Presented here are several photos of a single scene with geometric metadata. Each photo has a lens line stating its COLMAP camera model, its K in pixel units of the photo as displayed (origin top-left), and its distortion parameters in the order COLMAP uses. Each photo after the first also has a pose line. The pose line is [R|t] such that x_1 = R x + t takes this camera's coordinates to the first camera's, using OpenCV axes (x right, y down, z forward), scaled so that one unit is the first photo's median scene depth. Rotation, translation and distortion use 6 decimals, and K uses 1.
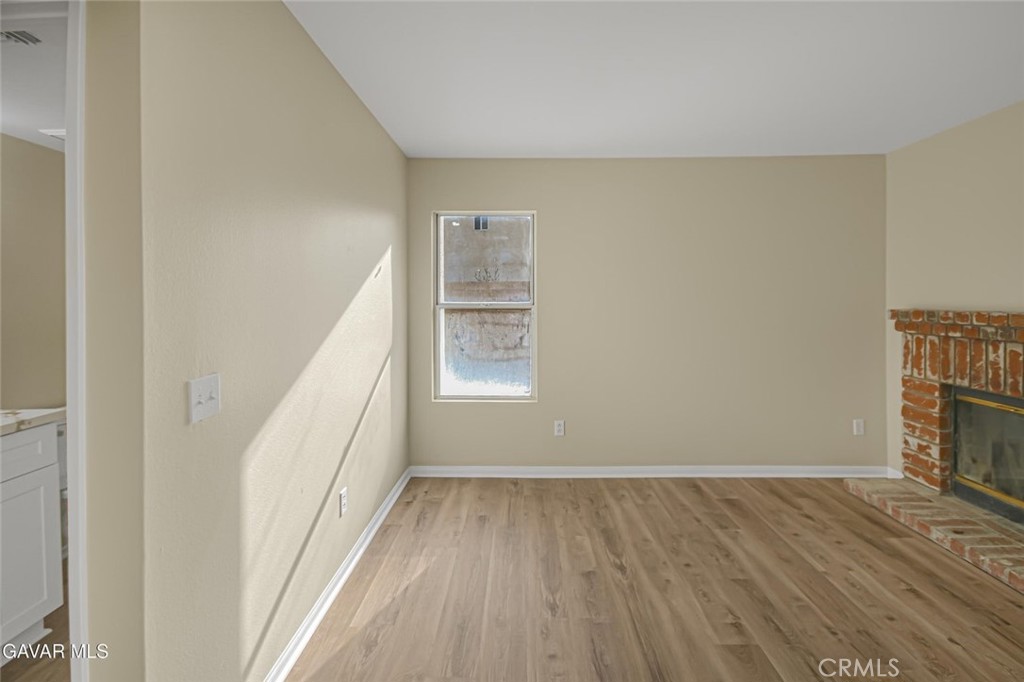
lens RADIAL K [[453.0, 0, 514.5], [0, 453.0, 300.8], [0, 0, 1]] dist [-0.000805, -0.000746]
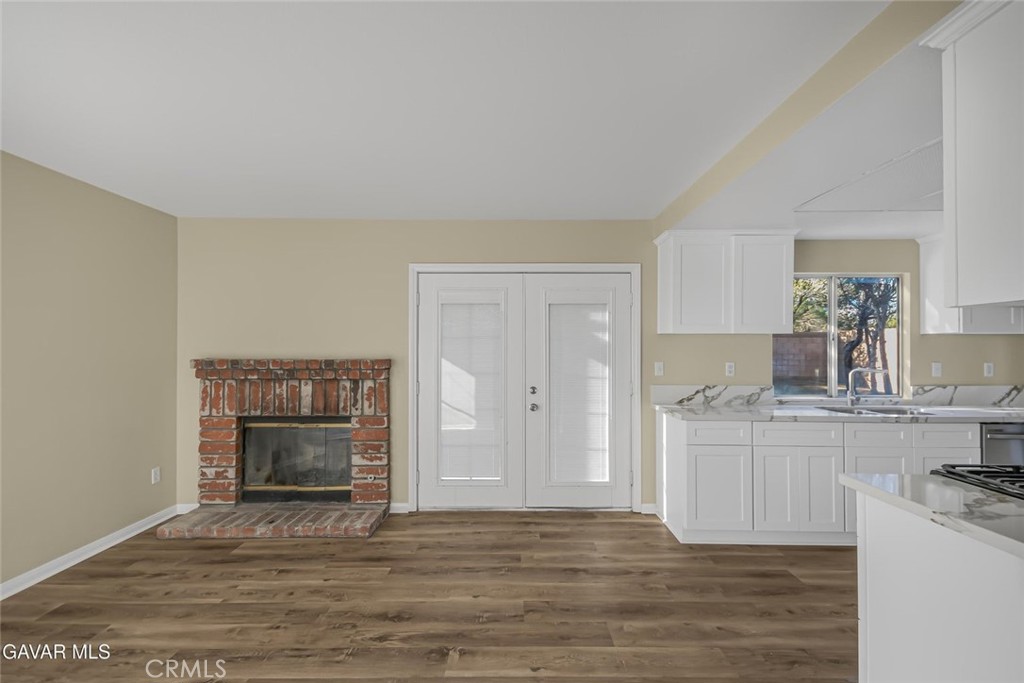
lens RADIAL K [[450.8, 0, 512.0], [0, 450.8, 341.5], [0, 0, 1]] dist [0.000441, -0.000083]
pose [[-0.014077, 0.019399, 0.999713, -0.335181], [0.002604, 0.999809, -0.019364, -0.001909], [-0.999898, 0.002330, -0.014125, 0.251359]]
